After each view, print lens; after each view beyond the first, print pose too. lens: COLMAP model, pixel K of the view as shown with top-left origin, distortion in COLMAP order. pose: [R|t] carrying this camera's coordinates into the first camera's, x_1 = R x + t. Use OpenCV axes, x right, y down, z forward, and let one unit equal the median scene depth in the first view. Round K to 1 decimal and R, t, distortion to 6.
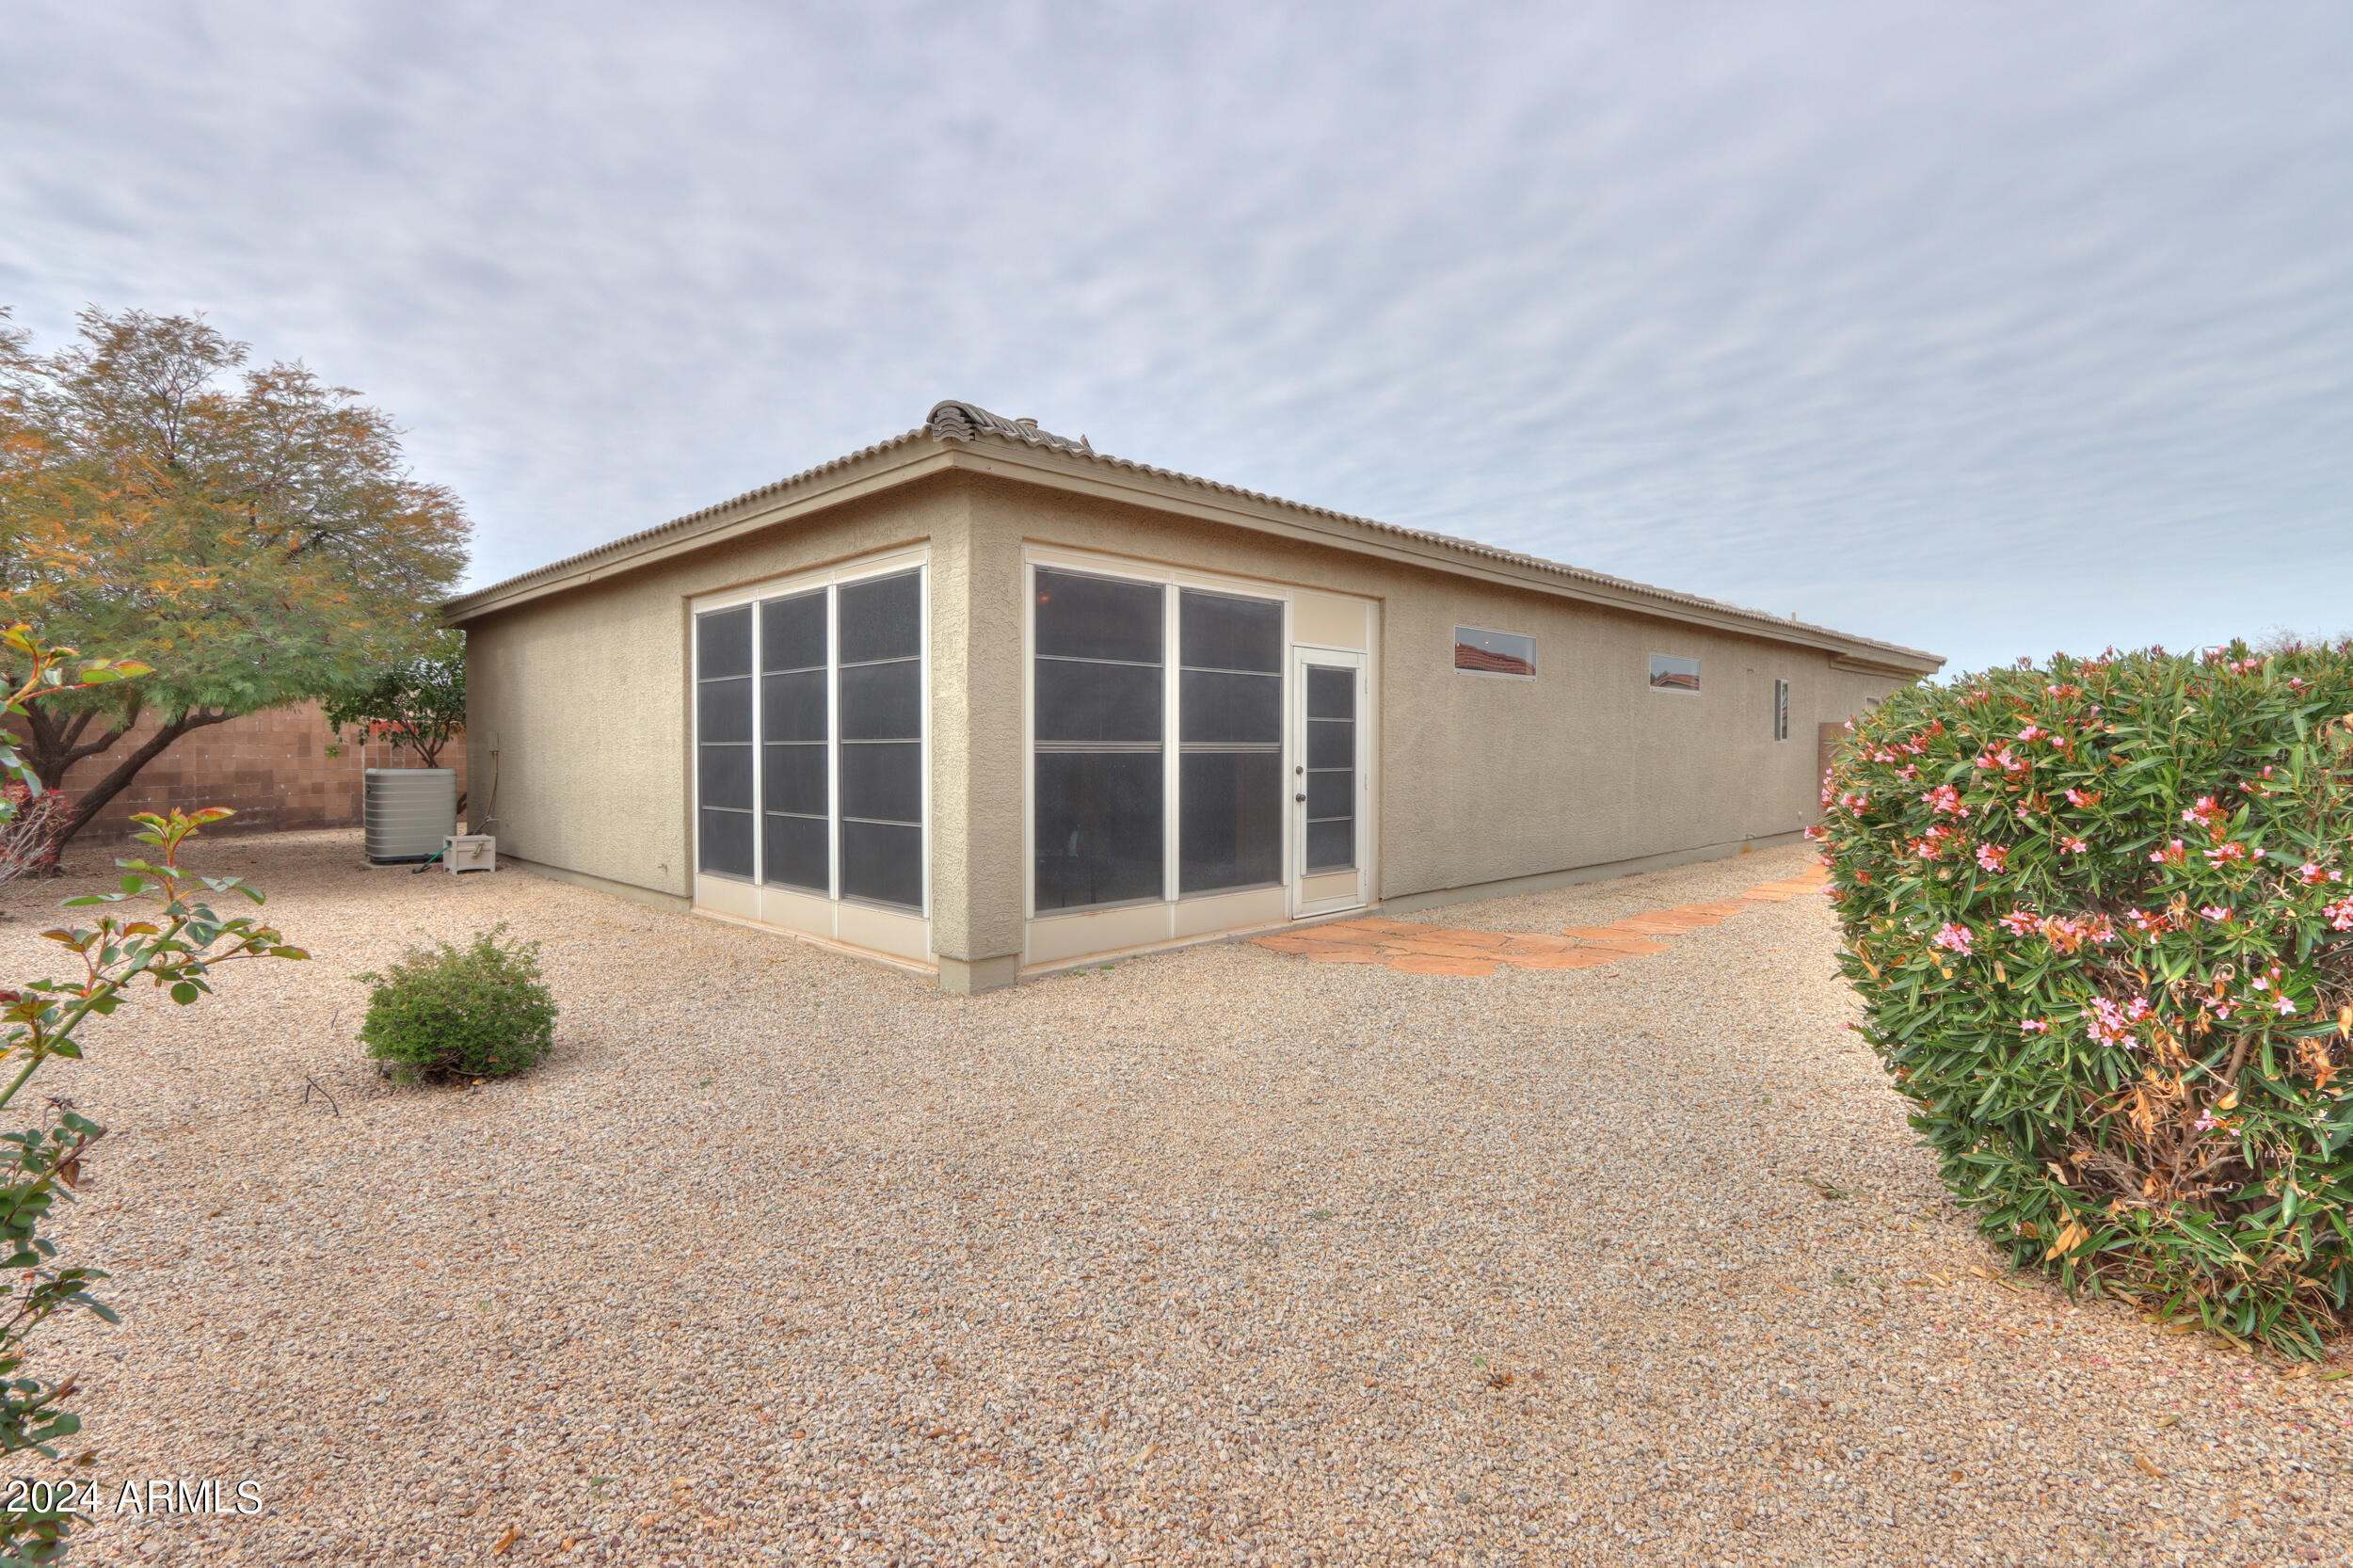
lens RADIAL K [[1083.4, 0, 1192.0], [0, 1083.4, 765.1], [0, 0, 1]] dist [-0.036008, 0.009406]
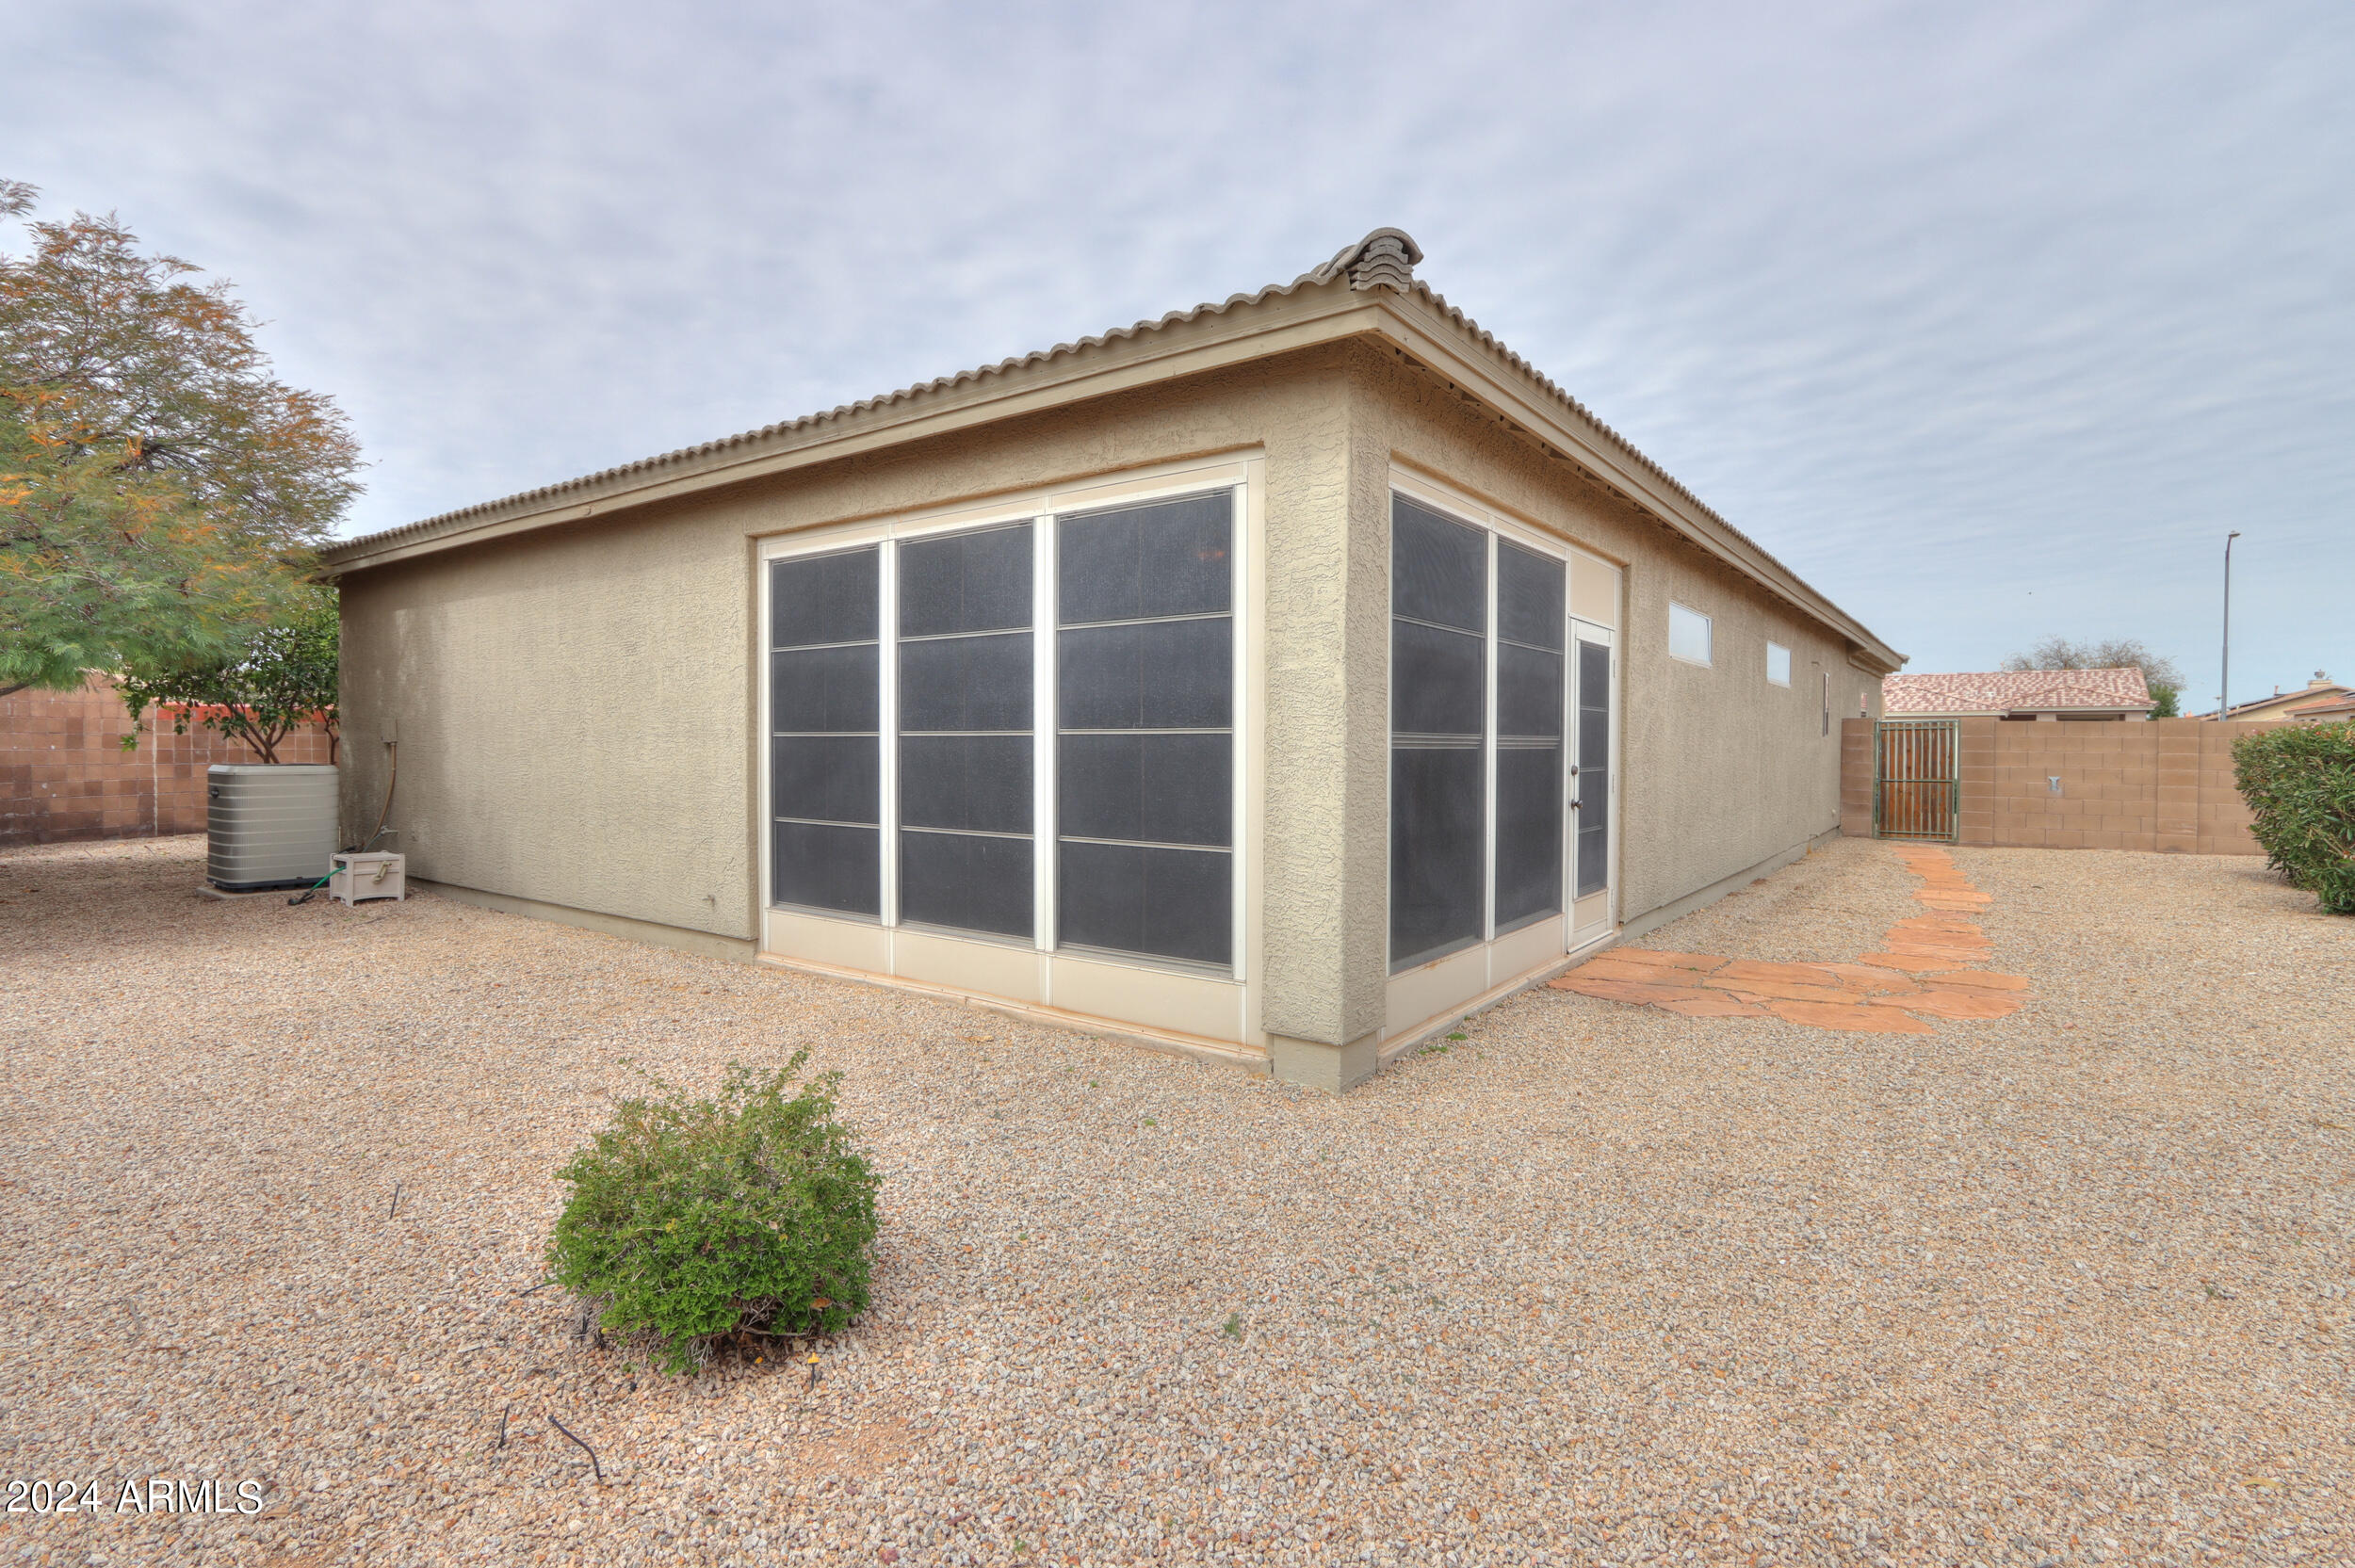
lens RADIAL K [[1078.7, 0, 1224.3], [0, 1078.7, 751.3], [0, 0, 1]] dist [-0.036213, 0.009621]
pose [[0.987689, 0.000594, 0.156427, -0.261278], [0.000240, 0.999986, -0.005313, -0.003938], [-0.156428, 0.005285, 0.987675, 0.214783]]
